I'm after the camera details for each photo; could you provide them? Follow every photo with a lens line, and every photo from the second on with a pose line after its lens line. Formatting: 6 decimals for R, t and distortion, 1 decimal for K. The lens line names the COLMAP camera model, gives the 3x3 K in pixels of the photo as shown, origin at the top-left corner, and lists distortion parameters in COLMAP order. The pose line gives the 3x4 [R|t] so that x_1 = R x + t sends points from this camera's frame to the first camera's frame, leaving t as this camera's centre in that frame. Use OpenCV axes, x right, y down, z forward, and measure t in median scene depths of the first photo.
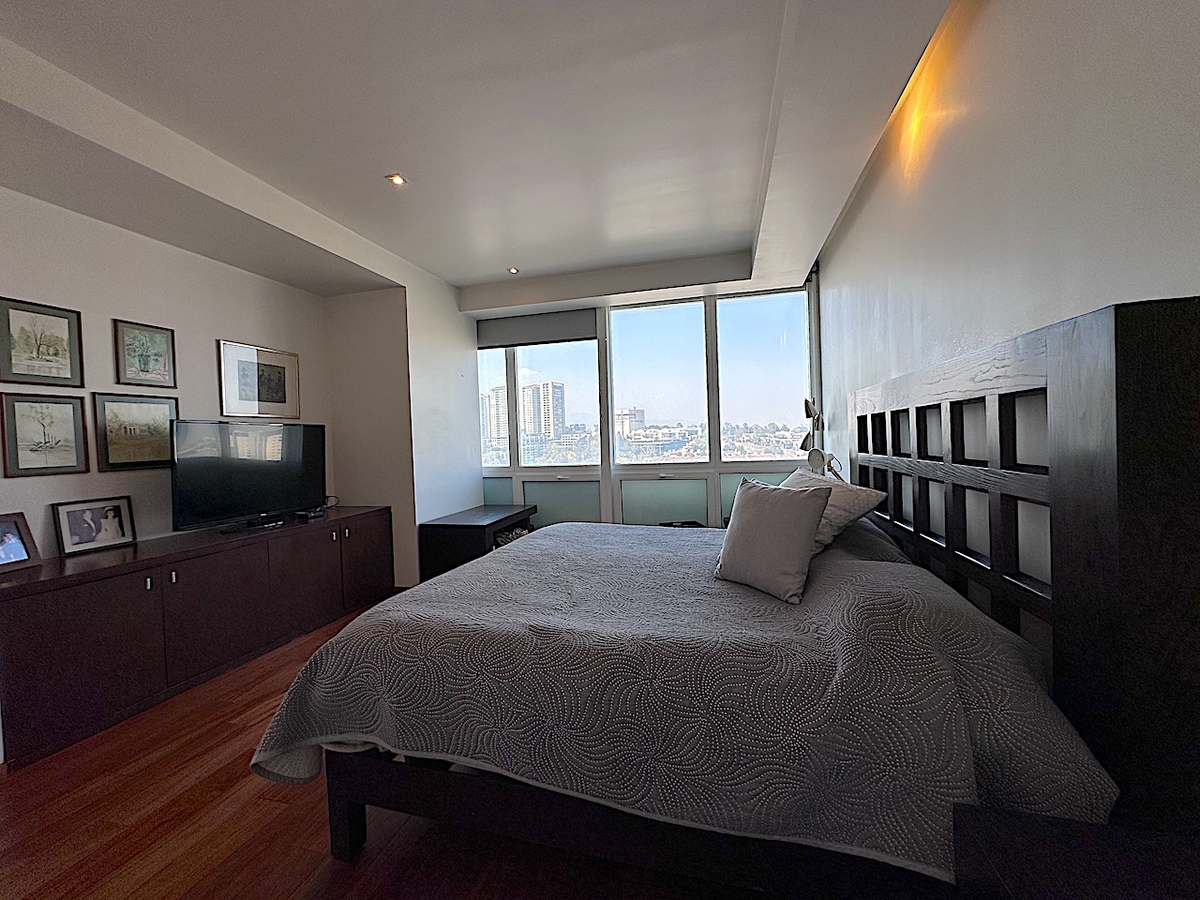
lens RADIAL K [[479.7, 0, 600.0], [0, 479.7, 450.0], [0, 0, 1]] dist [0.000356, 0.000027]
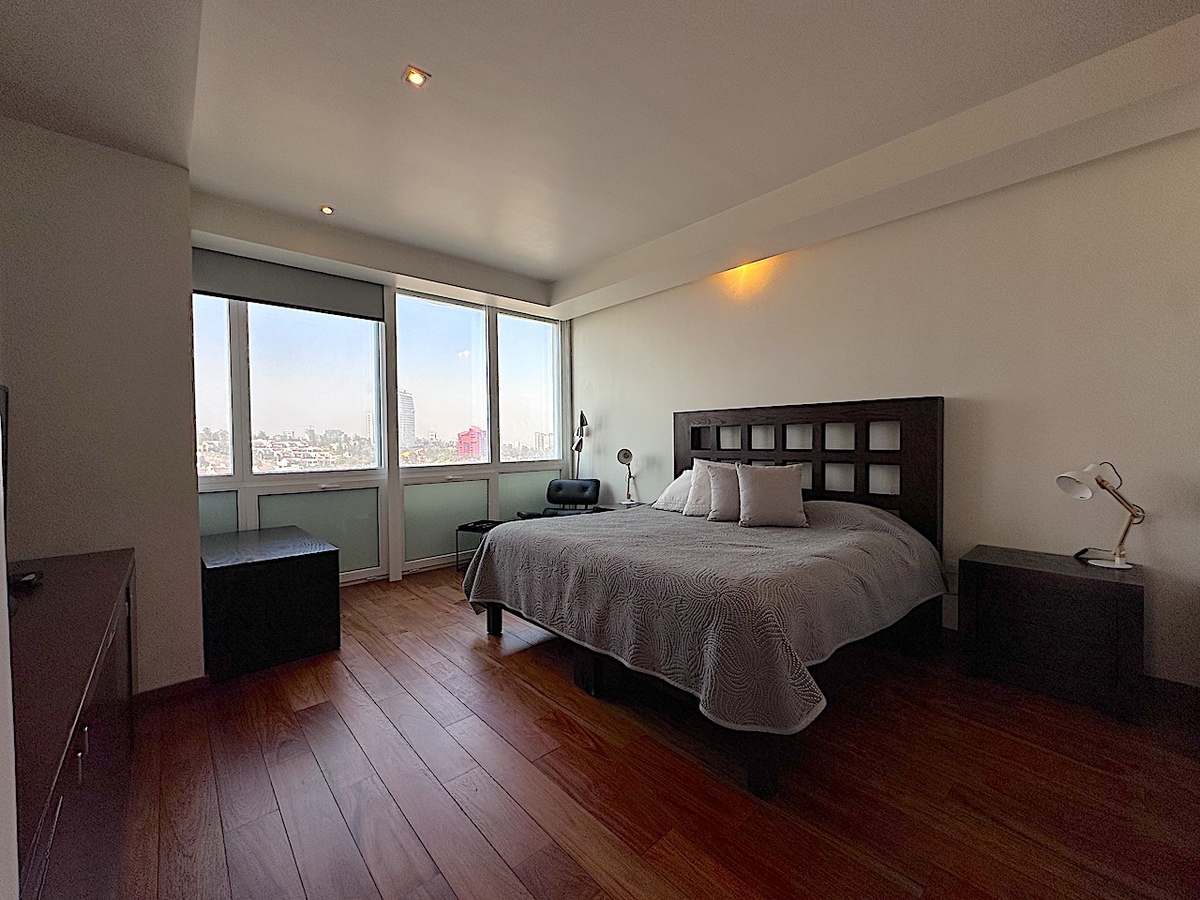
lens RADIAL K [[479.7, 0, 600.0], [0, 479.7, 450.0], [0, 0, 1]] dist [0.000356, 0.000027]
pose [[0.554536, 0.010708, 0.832091, -0.510263], [0.007006, 0.999822, -0.017535, 0.016539], [-0.832131, 0.015553, 0.554362, 0.208290]]
